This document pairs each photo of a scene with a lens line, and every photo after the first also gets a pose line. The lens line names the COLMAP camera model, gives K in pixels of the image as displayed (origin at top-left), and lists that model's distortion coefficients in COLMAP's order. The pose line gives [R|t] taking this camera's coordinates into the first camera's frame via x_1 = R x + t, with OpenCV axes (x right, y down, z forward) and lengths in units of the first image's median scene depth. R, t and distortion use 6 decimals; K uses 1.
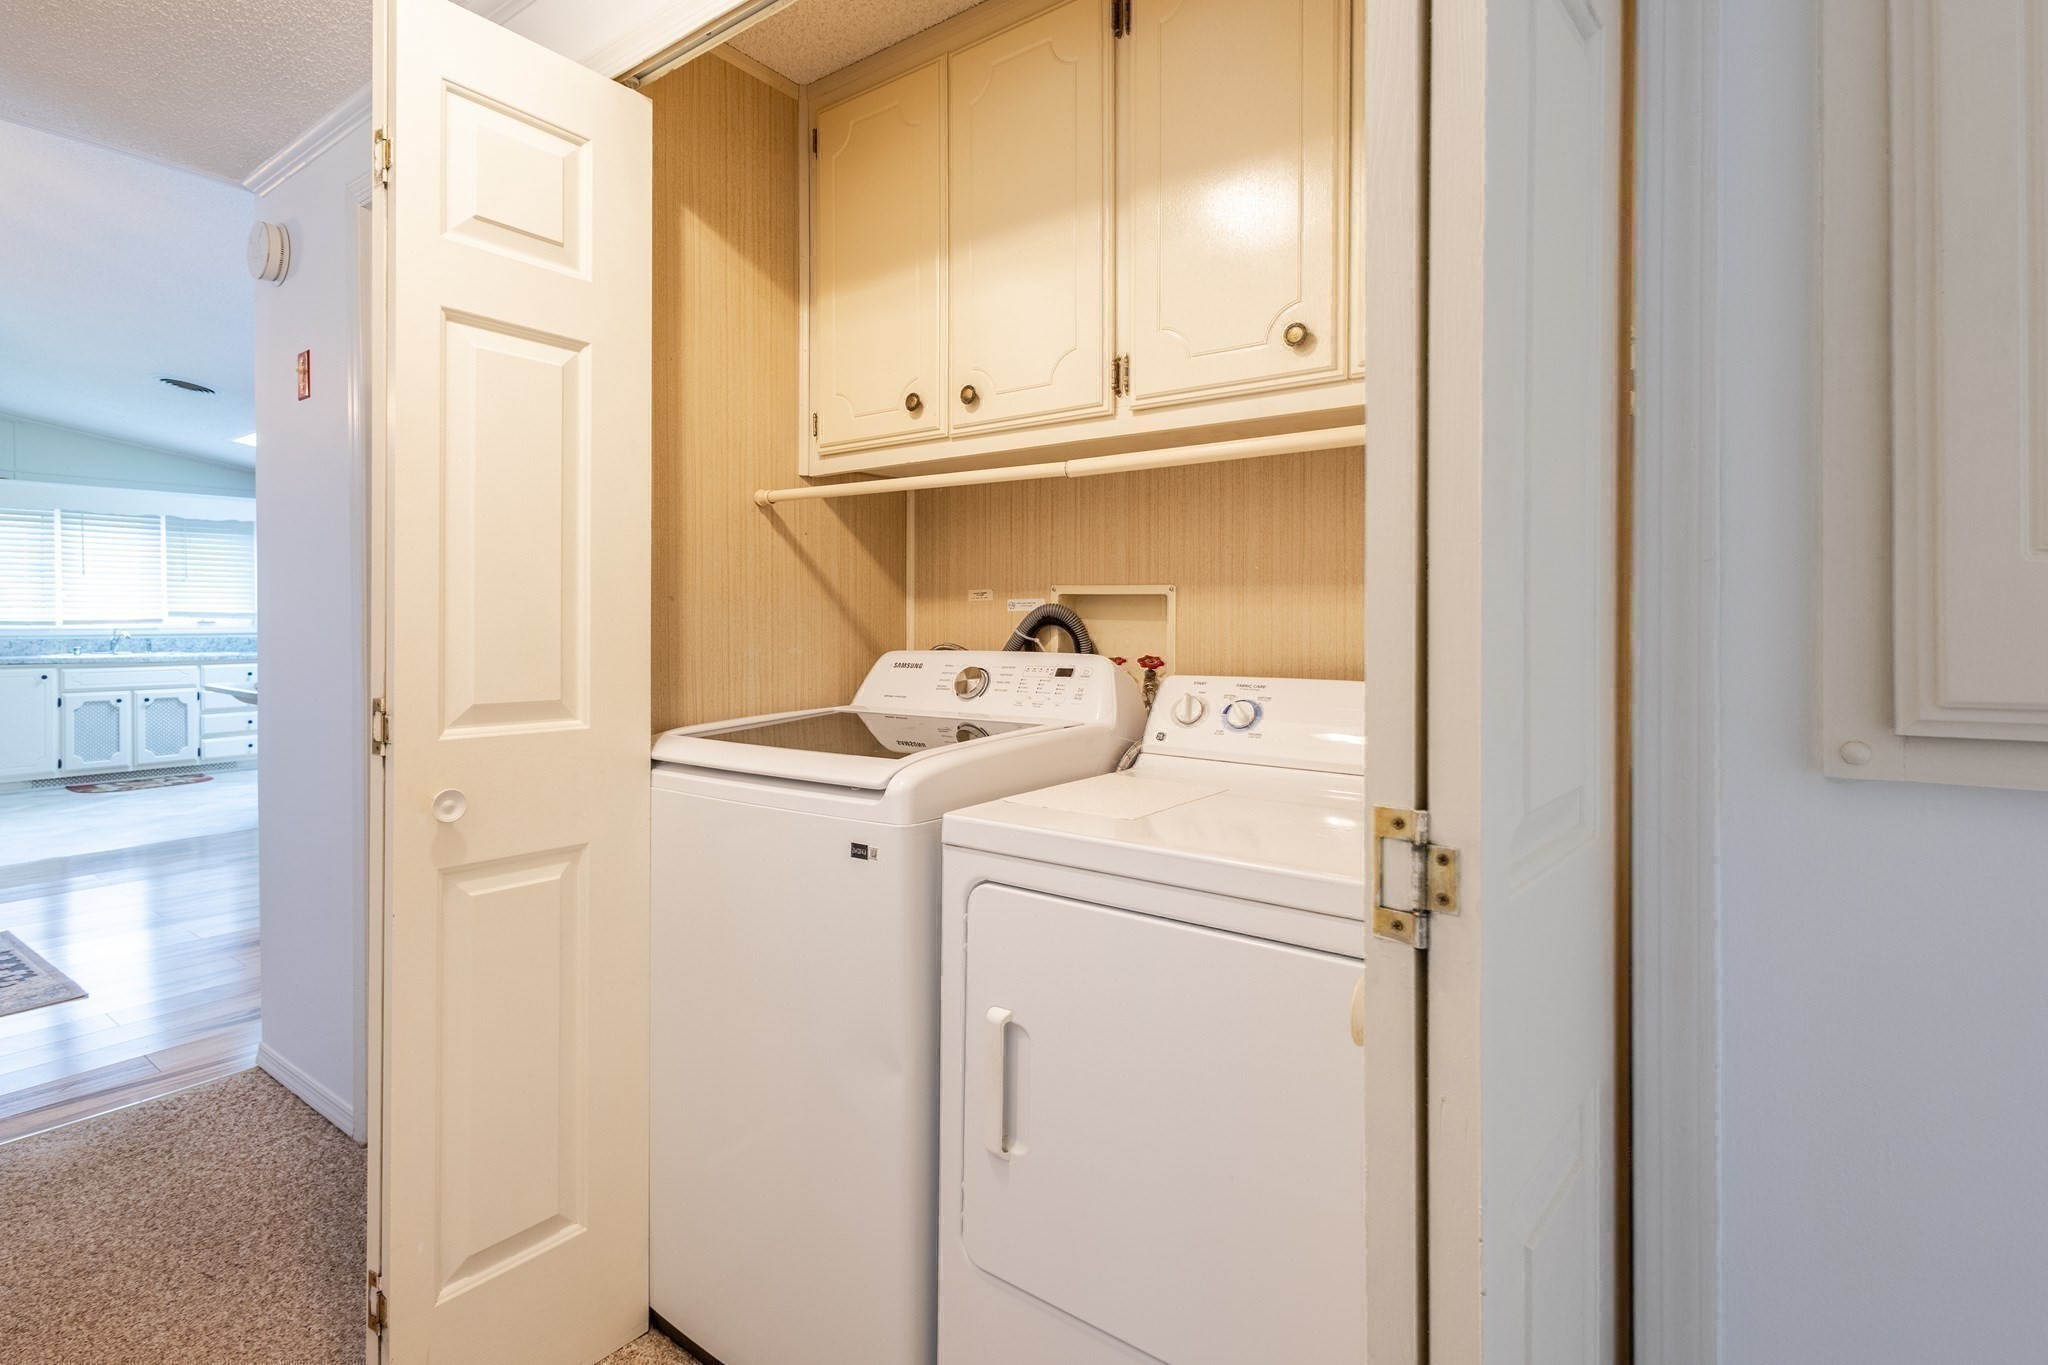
lens RADIAL K [[943.1, 0, 1014.8], [0, 943.1, 629.8], [0, 0, 1]] dist [0.007765, -0.003644]
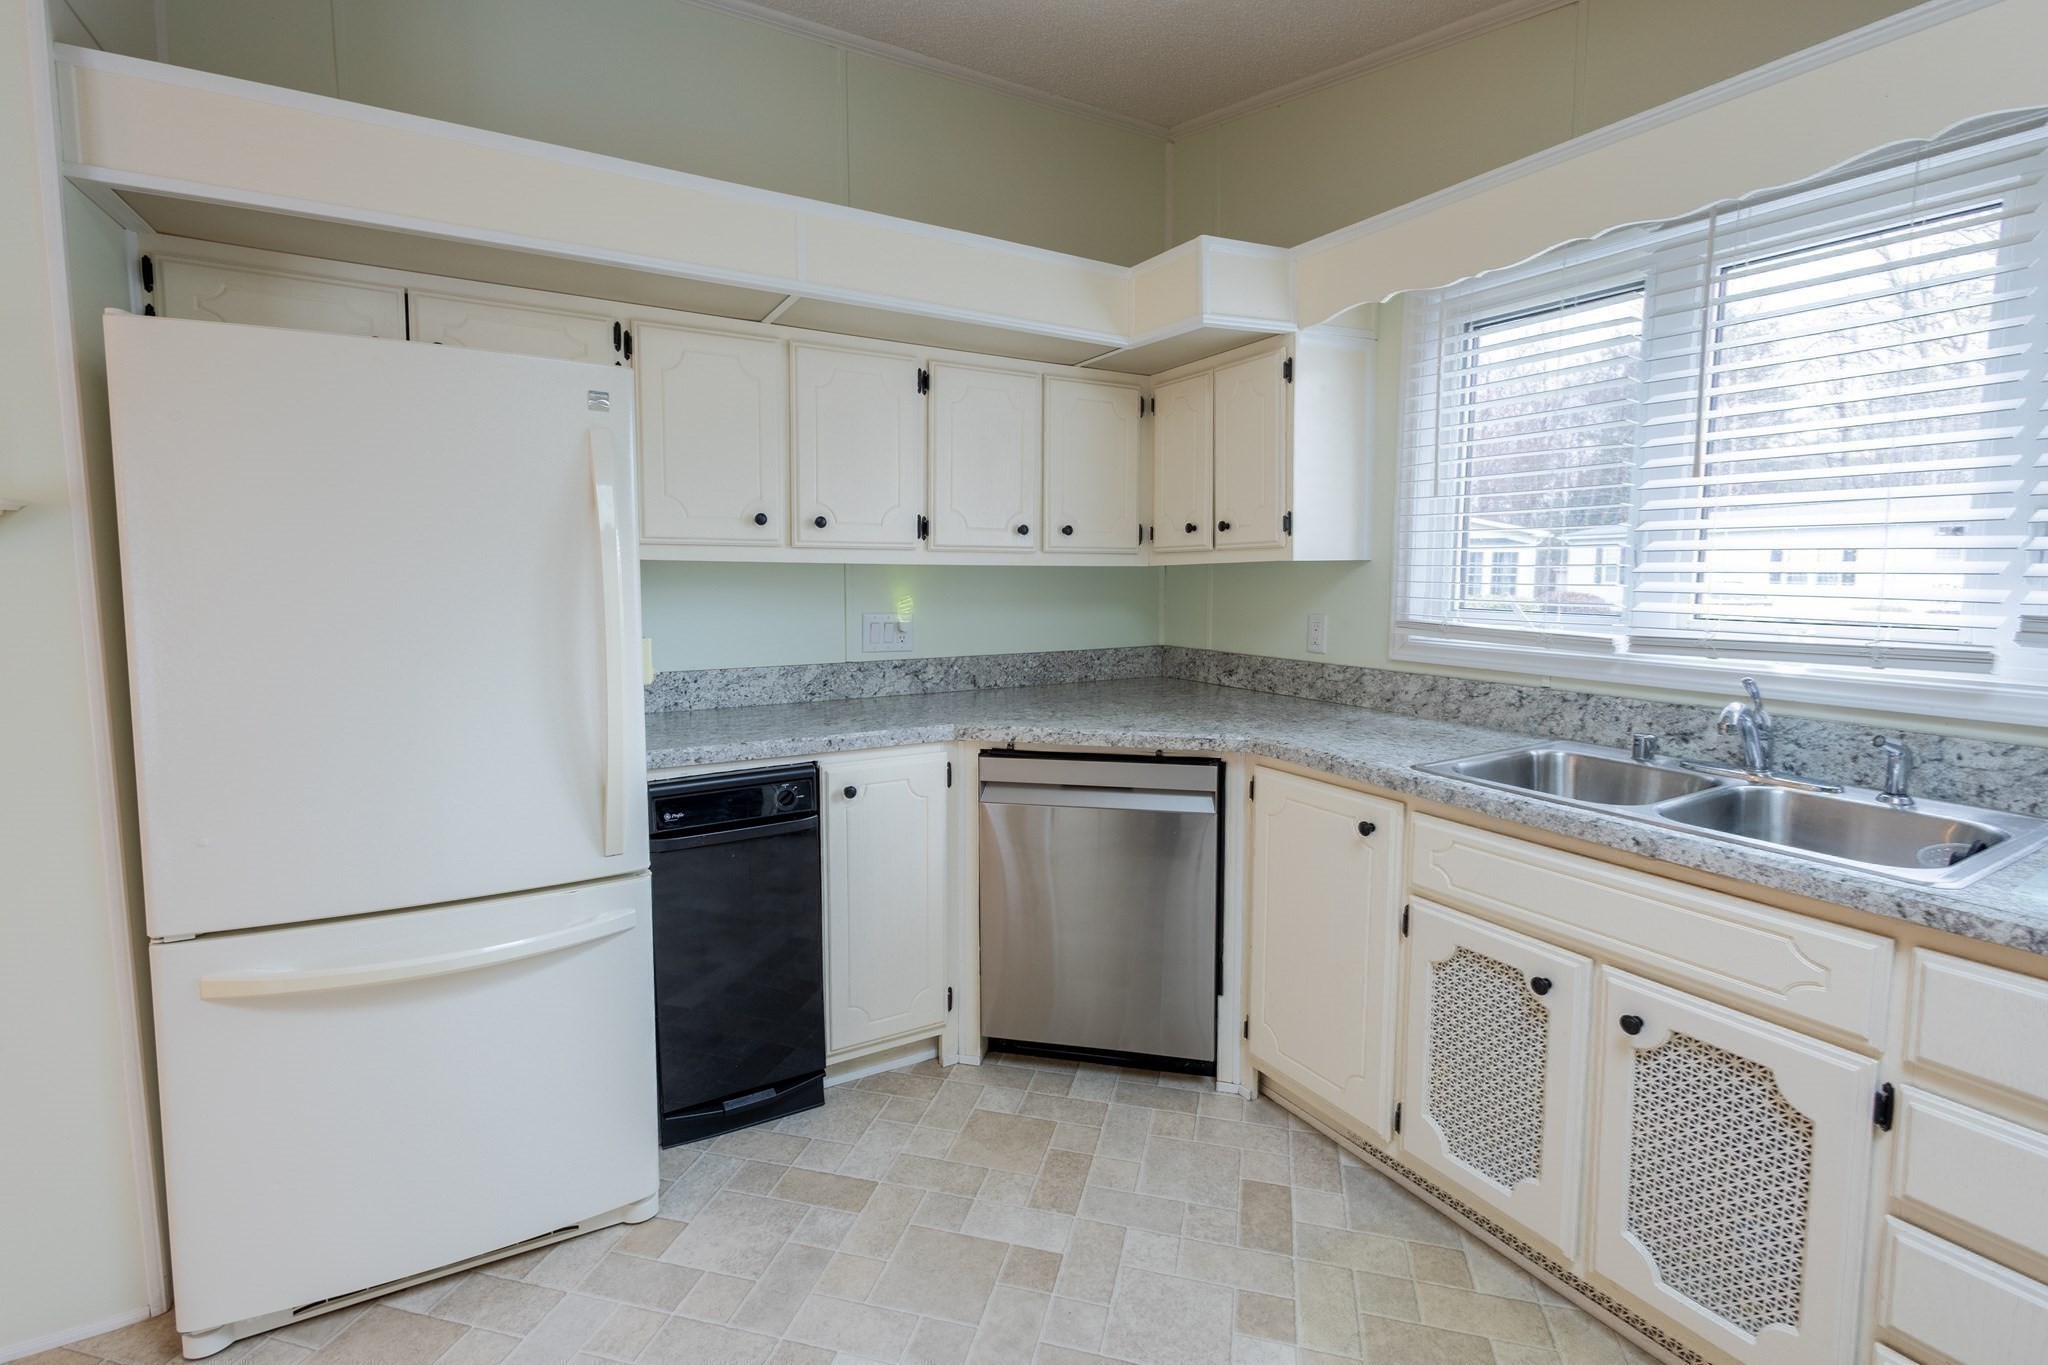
lens RADIAL K [[943.1, 0, 1008.9], [0, 943.1, 652.1], [0, 0, 1]] dist [0.007765, -0.003644]
pose [[-0.415179, 0.082440, -0.905997, -0.650732], [-0.011542, 0.995328, 0.095858, -0.030759], [0.909667, 0.050256, -0.412288, 0.934737]]
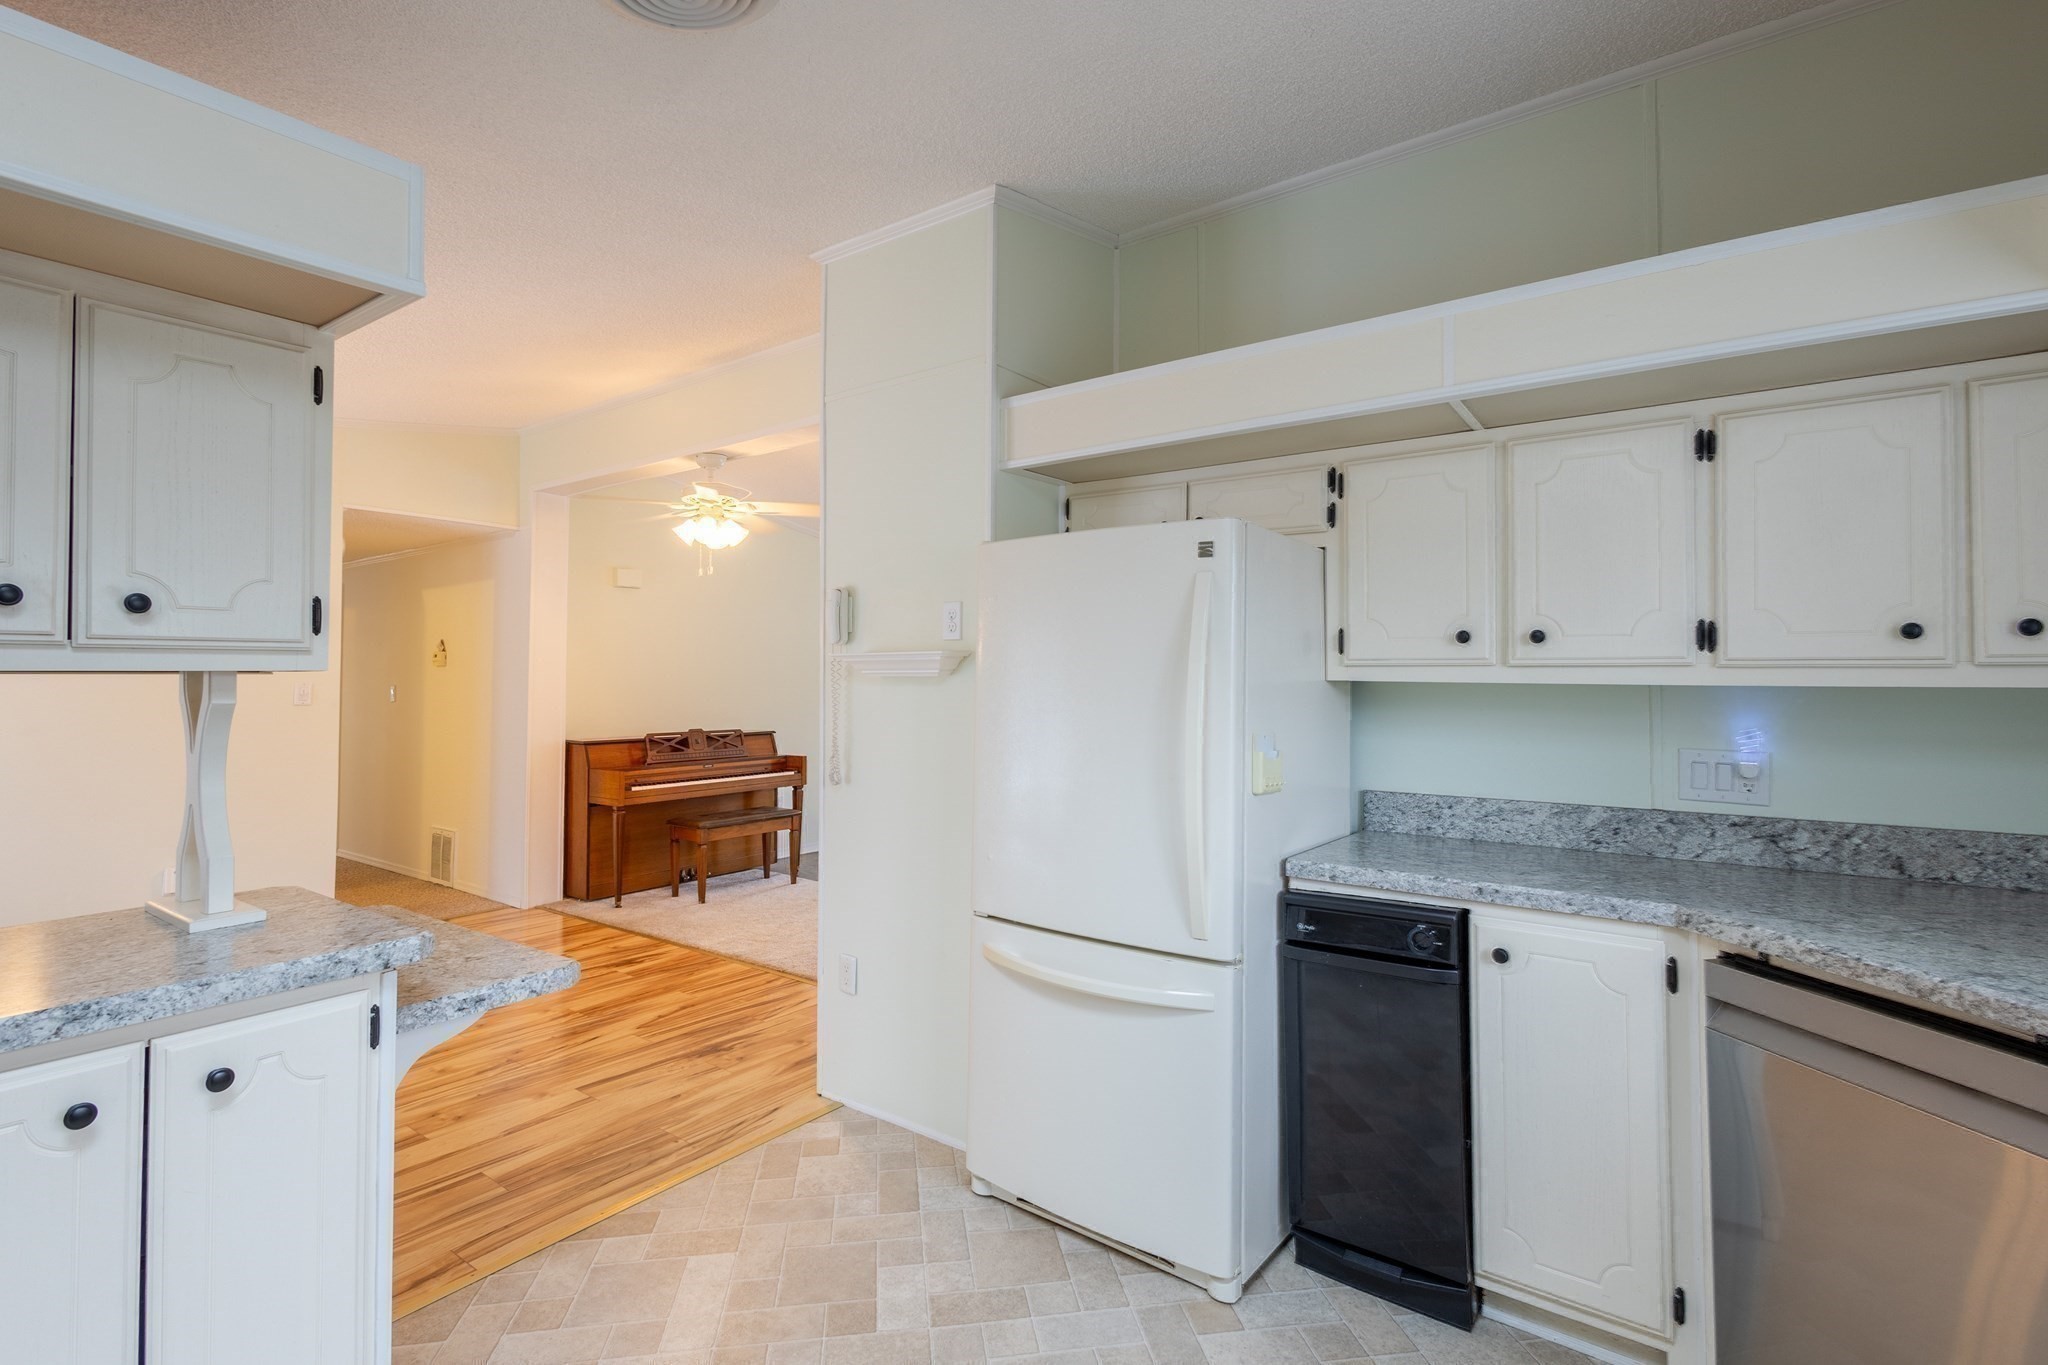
lens RADIAL K [[943.1, 0, 1031.6], [0, 943.1, 650.7], [0, 0, 1]] dist [0.007765, -0.003644]
pose [[-0.999890, -0.001433, 0.014765, -0.784508], [-0.001811, 0.999670, -0.025605, -0.031764], [-0.014723, -0.025629, -0.999563, 1.028785]]
